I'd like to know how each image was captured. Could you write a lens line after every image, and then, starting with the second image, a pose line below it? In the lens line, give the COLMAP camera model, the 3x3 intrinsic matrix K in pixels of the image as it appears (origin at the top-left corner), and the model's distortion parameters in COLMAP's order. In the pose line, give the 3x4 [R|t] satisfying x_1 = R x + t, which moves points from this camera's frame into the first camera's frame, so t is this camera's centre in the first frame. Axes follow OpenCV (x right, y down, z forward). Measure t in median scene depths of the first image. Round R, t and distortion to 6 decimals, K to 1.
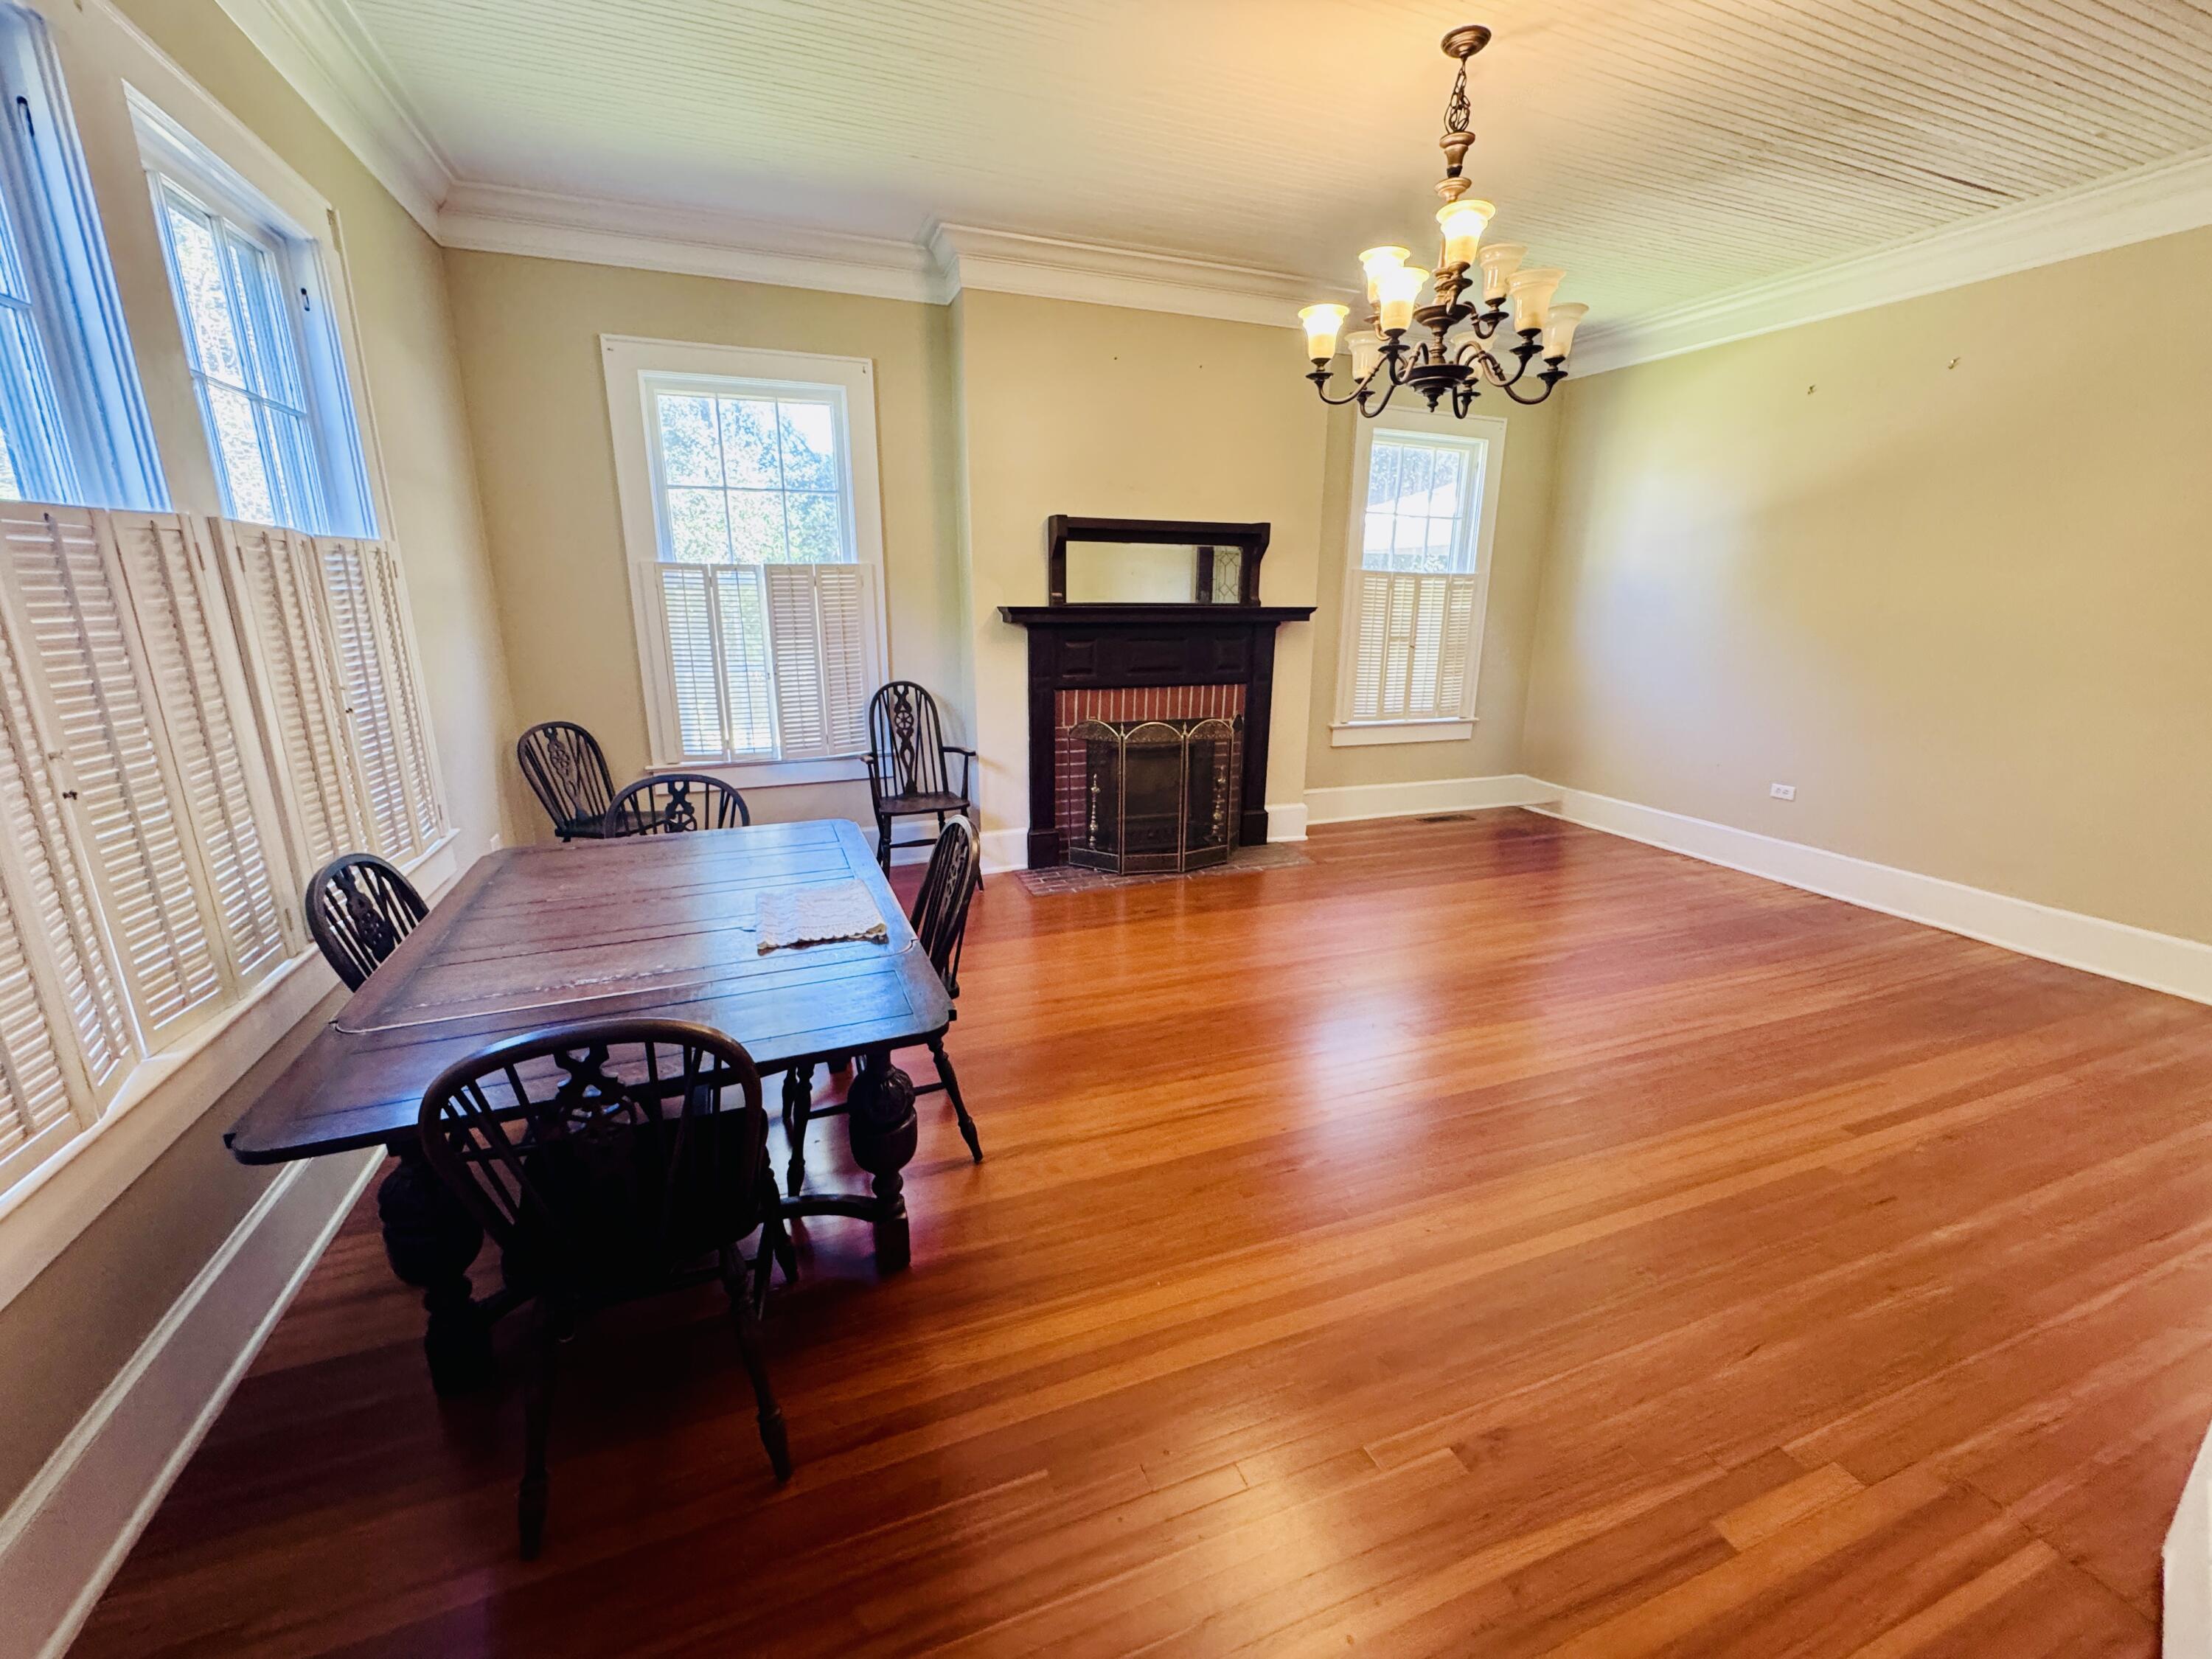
lens RADIAL K [[888.0, 0, 1107.2], [0, 888.0, 827.4], [0, 0, 1]] dist [-0.002195, 0.000204]
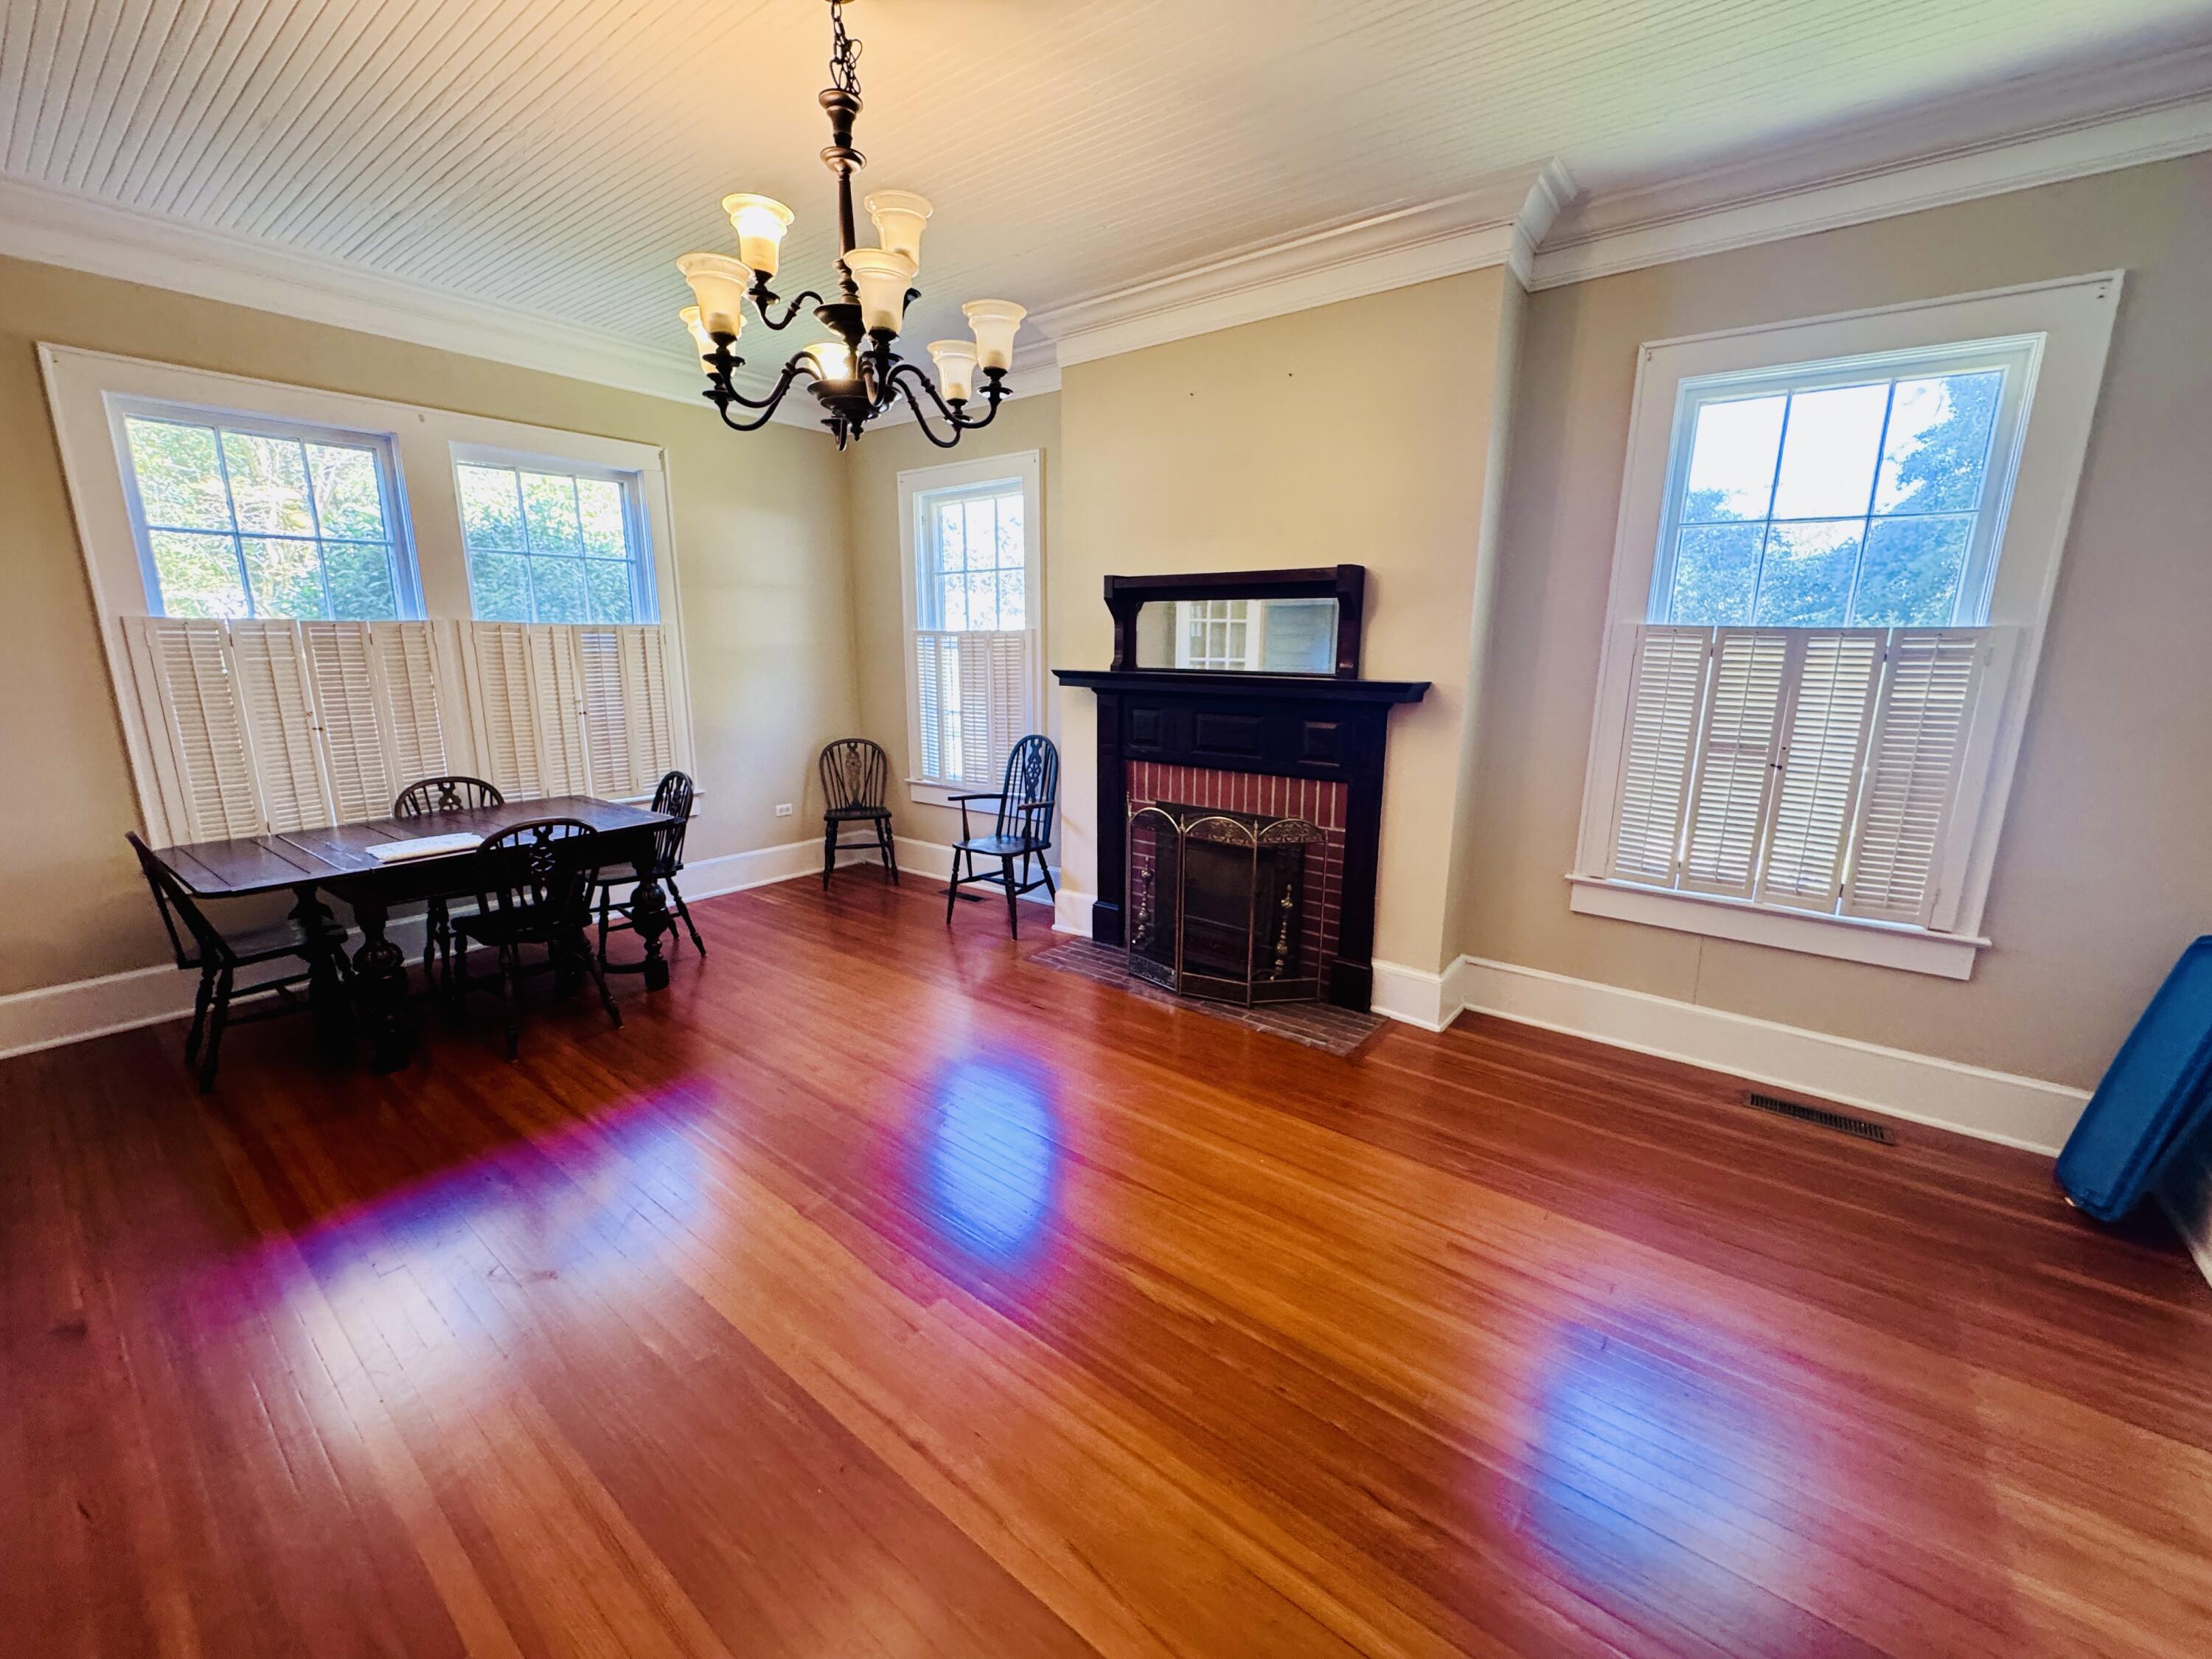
lens RADIAL K [[888.0, 0, 1102.5], [0, 888.0, 828.7], [0, 0, 1]] dist [-0.002195, 0.000204]
pose [[0.512477, 0.177435, -0.840169, 0.691918], [-0.222778, 0.972391, 0.069471, -0.136335], [0.829299, 0.151569, 0.537857, 0.464622]]
